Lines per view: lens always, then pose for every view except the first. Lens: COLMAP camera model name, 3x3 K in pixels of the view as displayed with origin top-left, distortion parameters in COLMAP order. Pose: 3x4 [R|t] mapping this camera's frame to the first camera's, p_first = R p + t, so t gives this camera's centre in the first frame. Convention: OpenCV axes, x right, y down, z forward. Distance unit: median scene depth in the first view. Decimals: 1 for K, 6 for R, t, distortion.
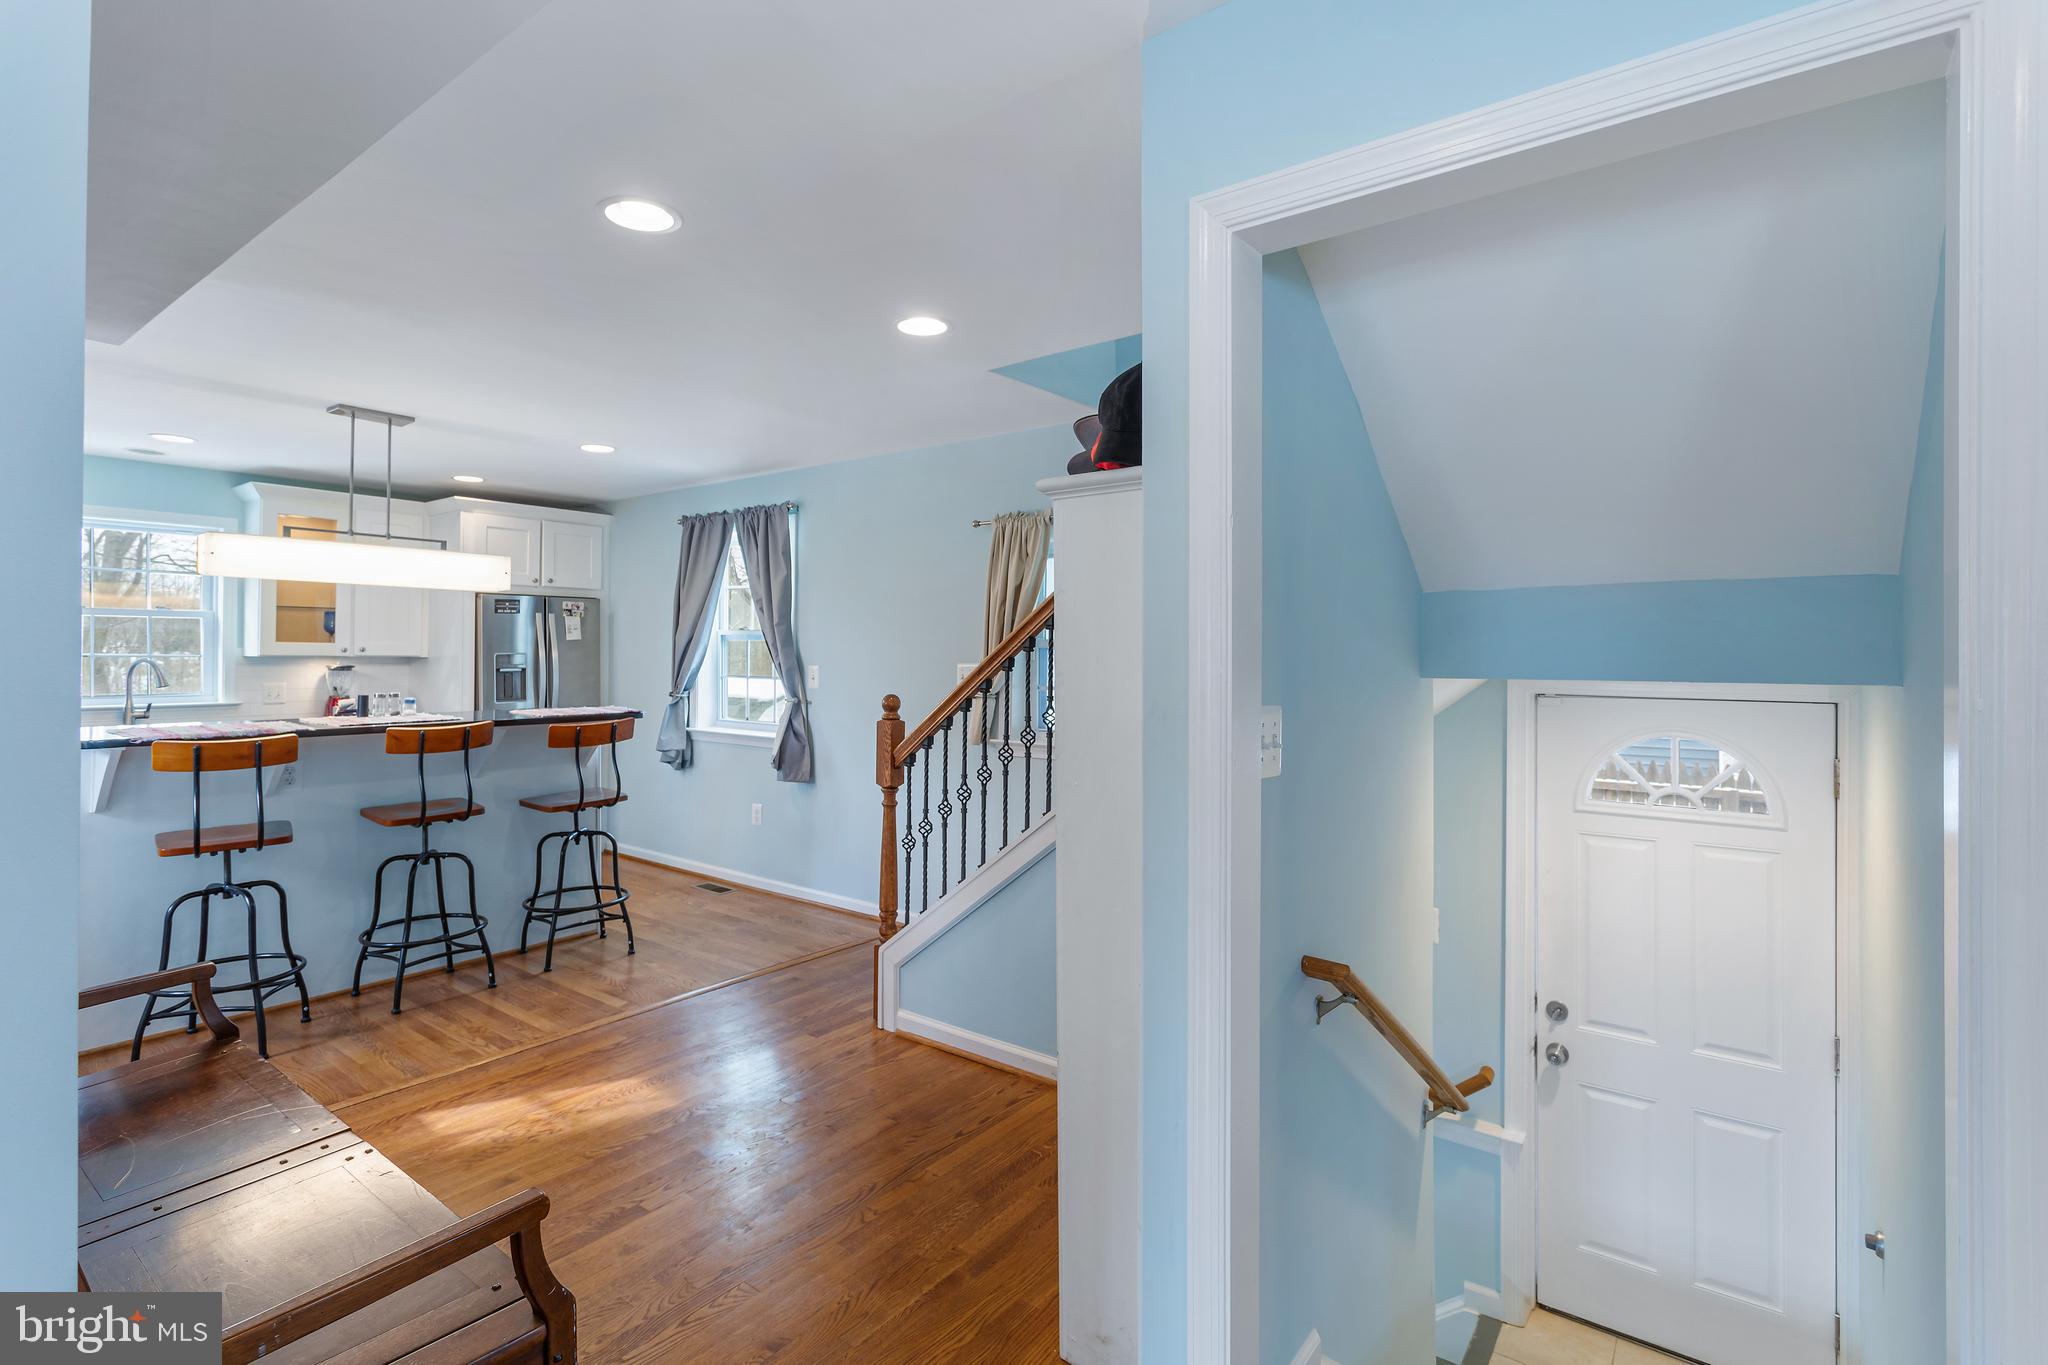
lens RADIAL K [[993.0, 0, 1032.4], [0, 993.0, 648.4], [0, 0, 1]] dist [0.007137, 0.000596]
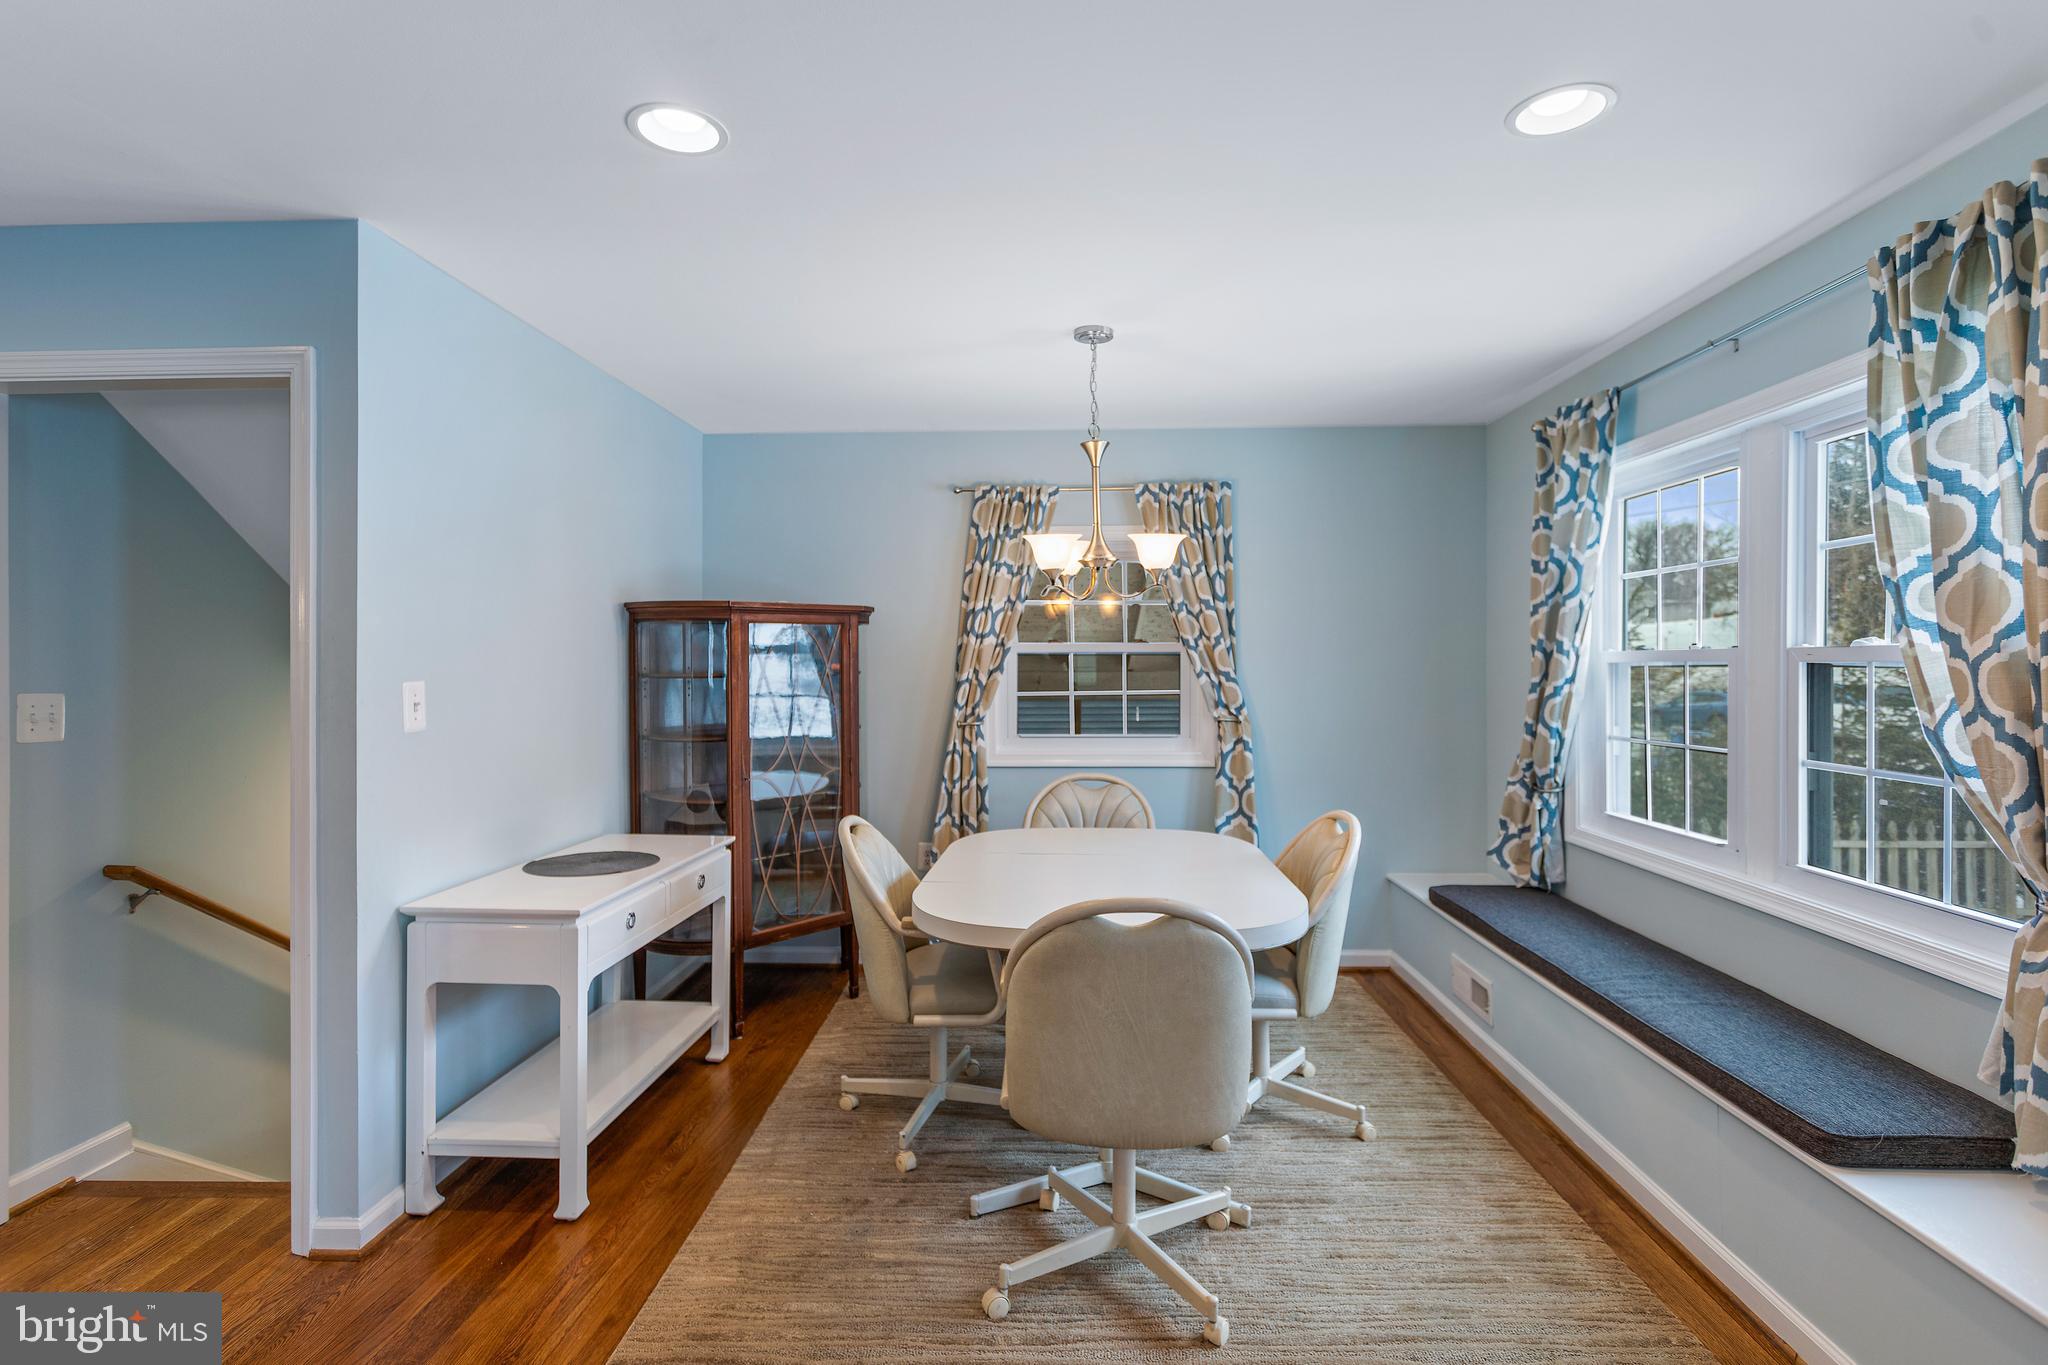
lens RADIAL K [[992.6, 0, 1023.2], [0, 992.6, 661.2], [0, 0, 1]] dist [-0.001427, 0.000600]
pose [[0.818582, -0.007980, 0.574334, 0.185224], [0.005066, 0.999965, 0.006674, 0.001982], [-0.574367, -0.002554, 0.818594, -0.331726]]
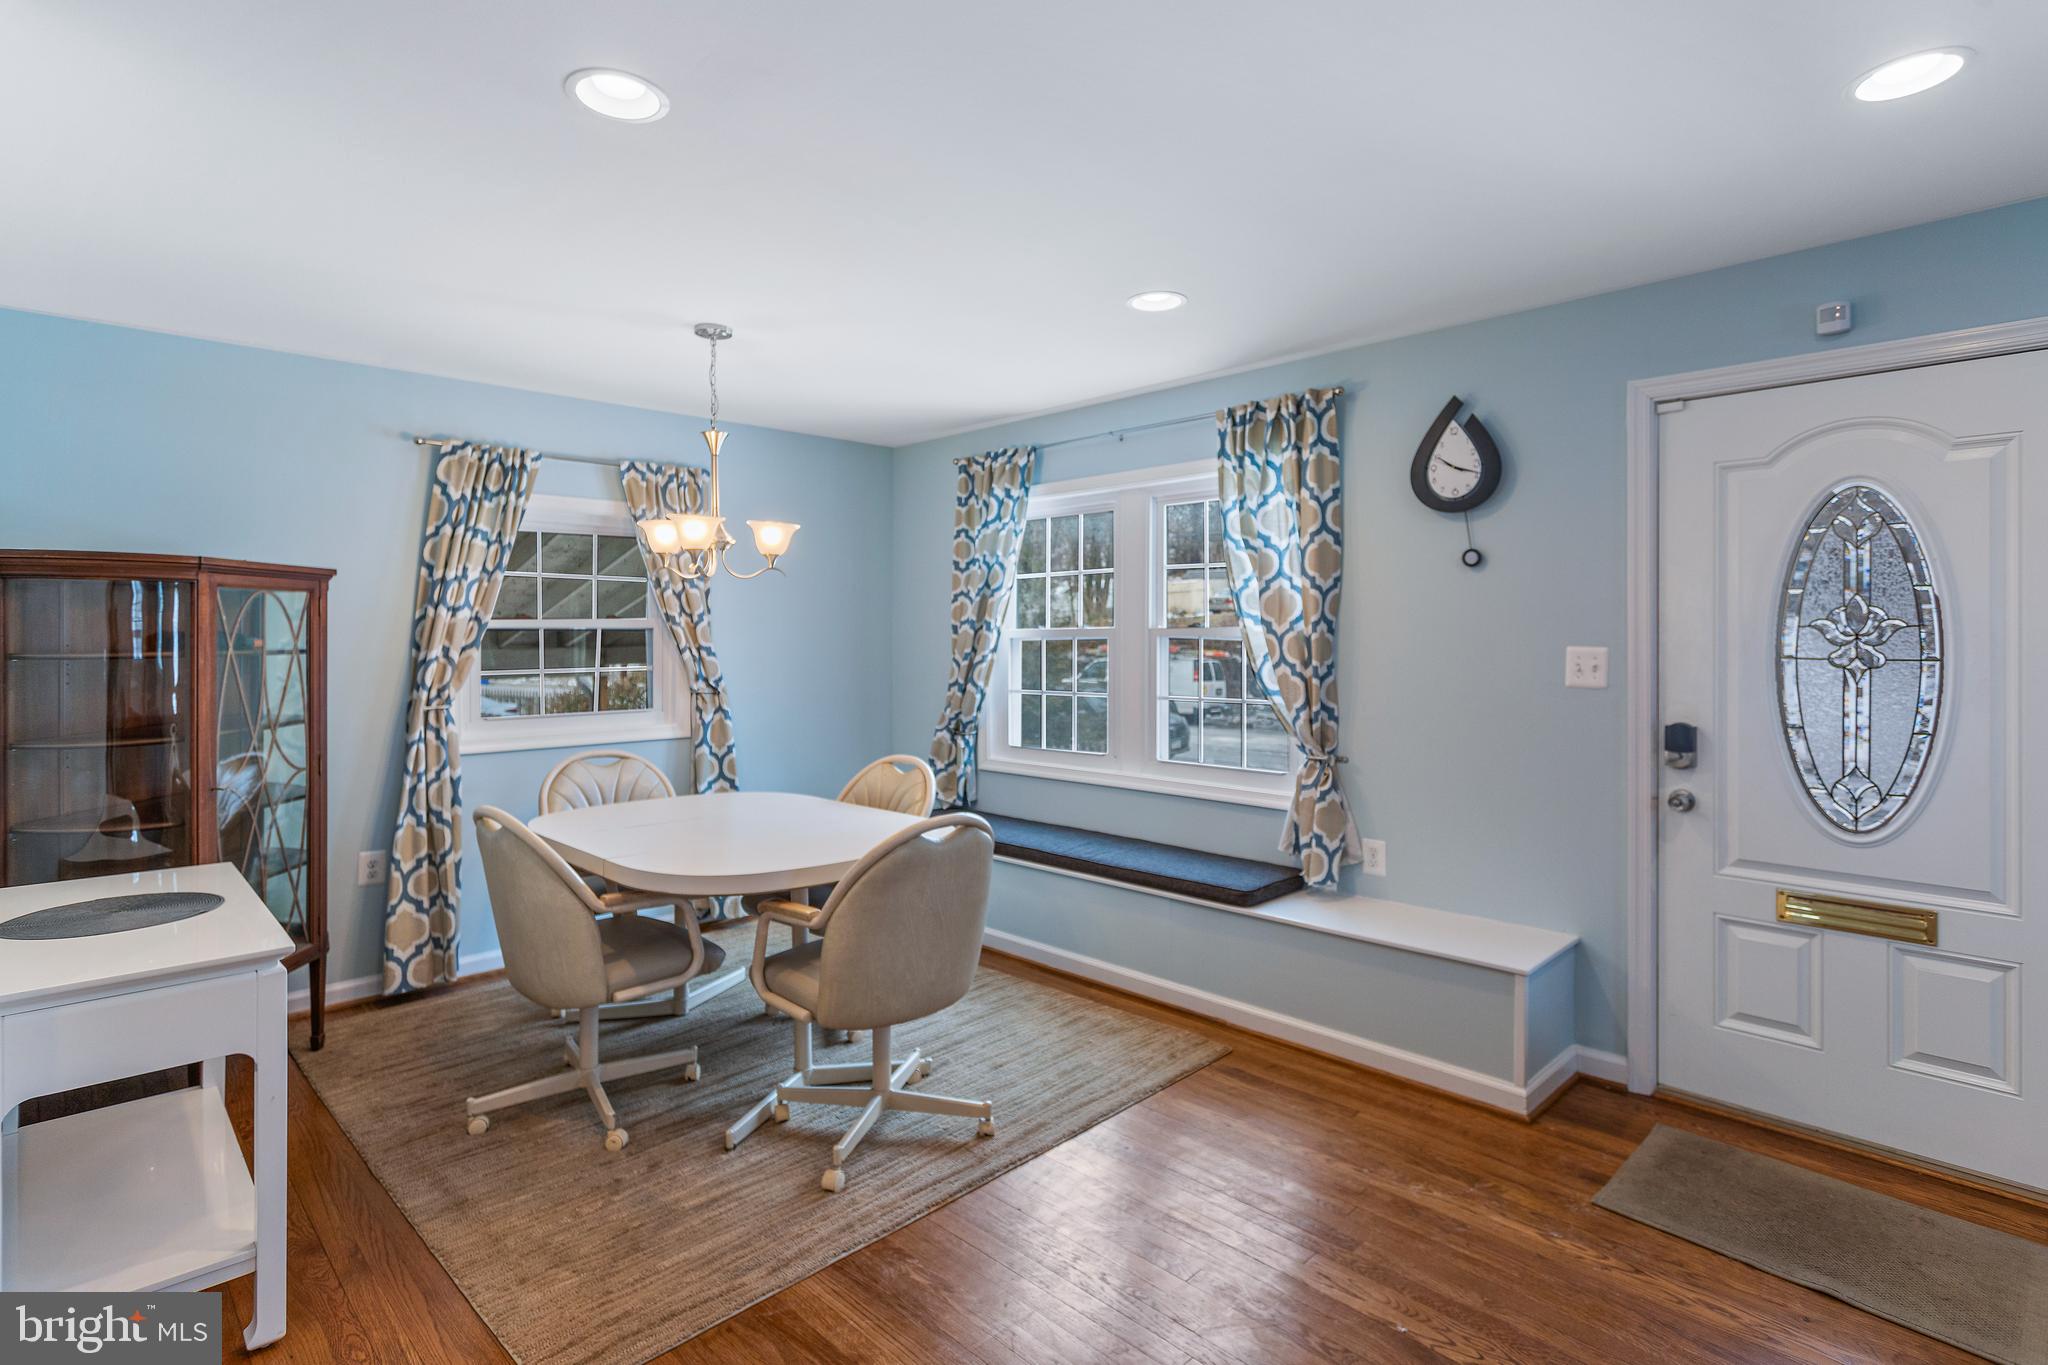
lens RADIAL K [[1007.7, 0, 1026.7], [0, 1007.7, 638.4], [0, 0, 1]] dist [0.000706, 0.000475]
pose [[0.137258, -0.008111, 0.990502, -0.035615], [-0.000038, 0.999966, 0.008194, 0.002269], [-0.990535, -0.001162, 0.137253, -0.169366]]
